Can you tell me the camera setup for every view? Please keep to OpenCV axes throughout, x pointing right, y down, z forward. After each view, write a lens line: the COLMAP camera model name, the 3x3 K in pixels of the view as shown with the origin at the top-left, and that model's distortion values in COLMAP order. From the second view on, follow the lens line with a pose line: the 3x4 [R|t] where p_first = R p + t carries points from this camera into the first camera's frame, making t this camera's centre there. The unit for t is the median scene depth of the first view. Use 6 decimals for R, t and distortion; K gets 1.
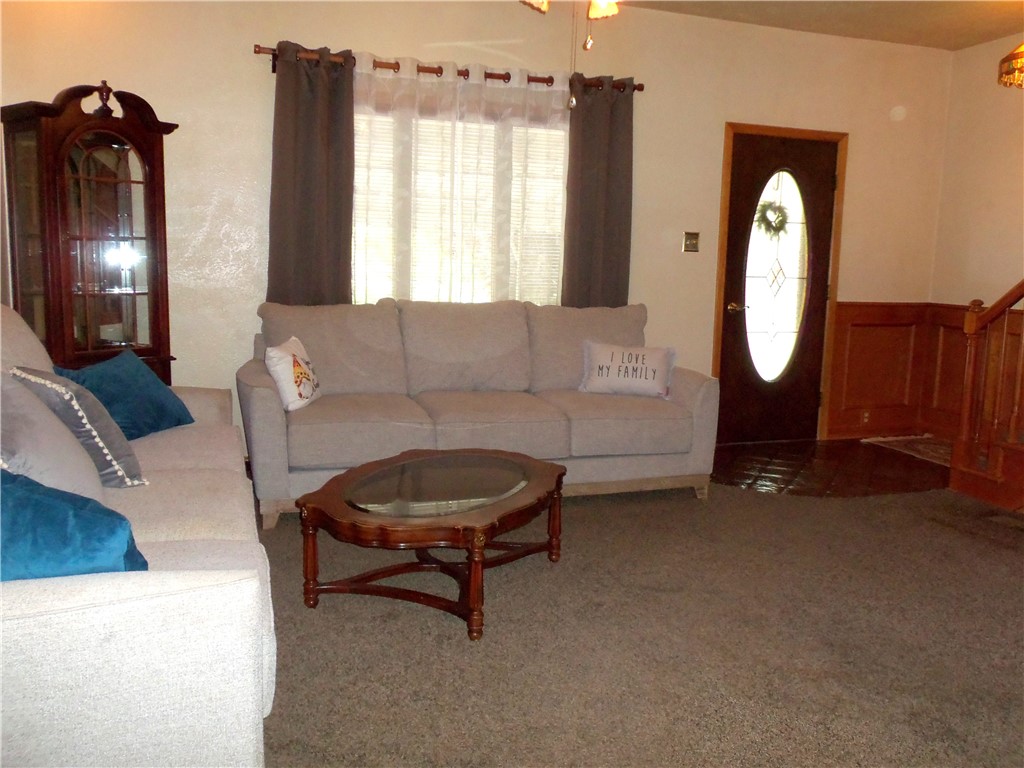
lens RADIAL K [[882.6, 0, 519.5], [0, 882.6, 386.5], [0, 0, 1]] dist [-0.025760, 0.015379]
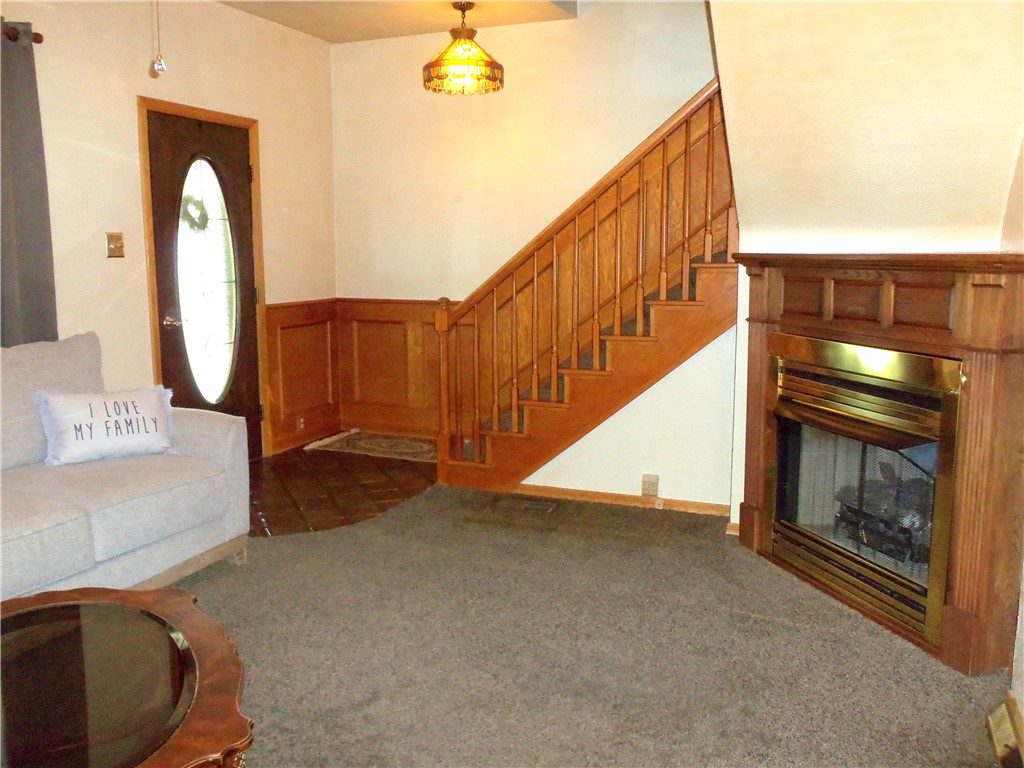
lens RADIAL K [[882.6, 0, 512.3], [0, 882.6, 381.3], [0, 0, 1]] dist [-0.025760, 0.015379]
pose [[0.646410, -0.140110, 0.750016, -0.176185], [0.123437, 0.989249, 0.078415, -0.059536], [-0.752940, 0.041892, 0.656755, 0.214409]]
